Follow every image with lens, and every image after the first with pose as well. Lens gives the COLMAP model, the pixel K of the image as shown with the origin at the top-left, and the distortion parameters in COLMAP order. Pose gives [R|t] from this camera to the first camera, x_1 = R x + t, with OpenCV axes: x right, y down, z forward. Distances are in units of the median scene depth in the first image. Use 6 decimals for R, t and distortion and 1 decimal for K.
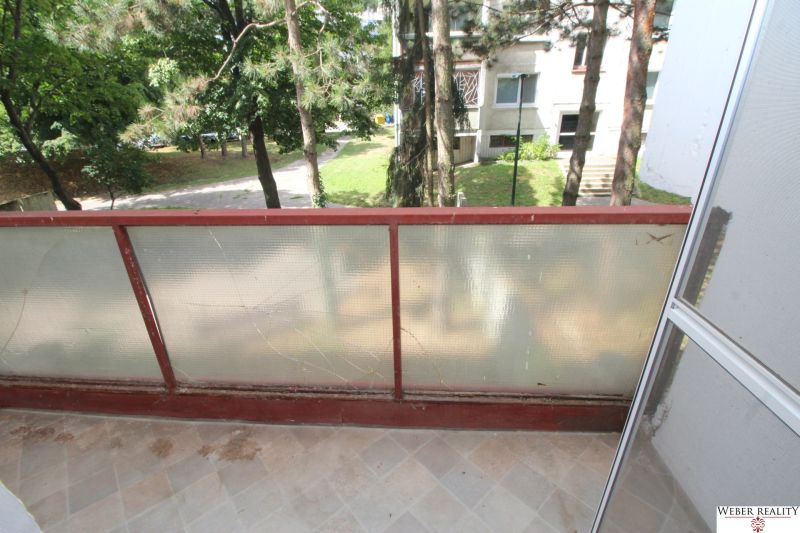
lens RADIAL K [[372.8, 0, 393.9], [0, 372.8, 269.8], [0, 0, 1]] dist [0.000053, -0.012714]
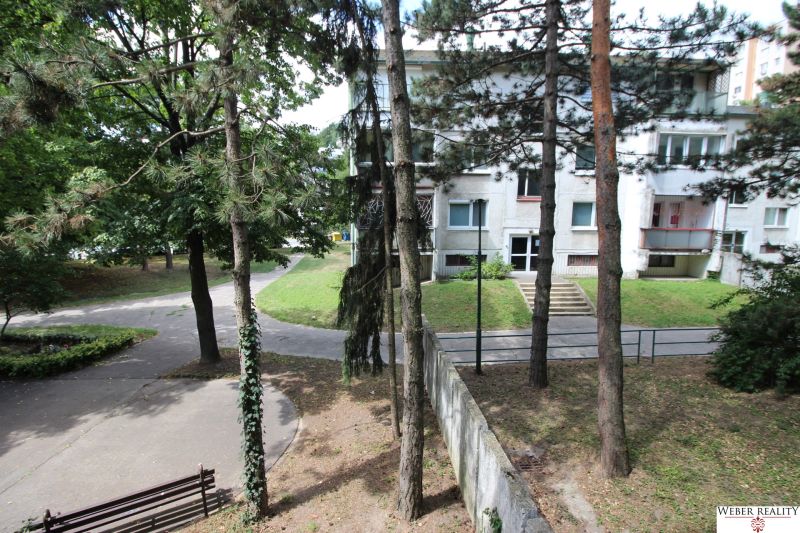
lens RADIAL K [[372.8, 0, 393.9], [0, 372.8, 269.8], [0, 0, 1]] dist [0.000053, -0.012714]
pose [[0.993180, 0.016903, 0.115357, 0.003477], [0.017638, 0.956263, -0.291977, -0.041182], [-0.115247, 0.292021, 0.949443, 0.097382]]
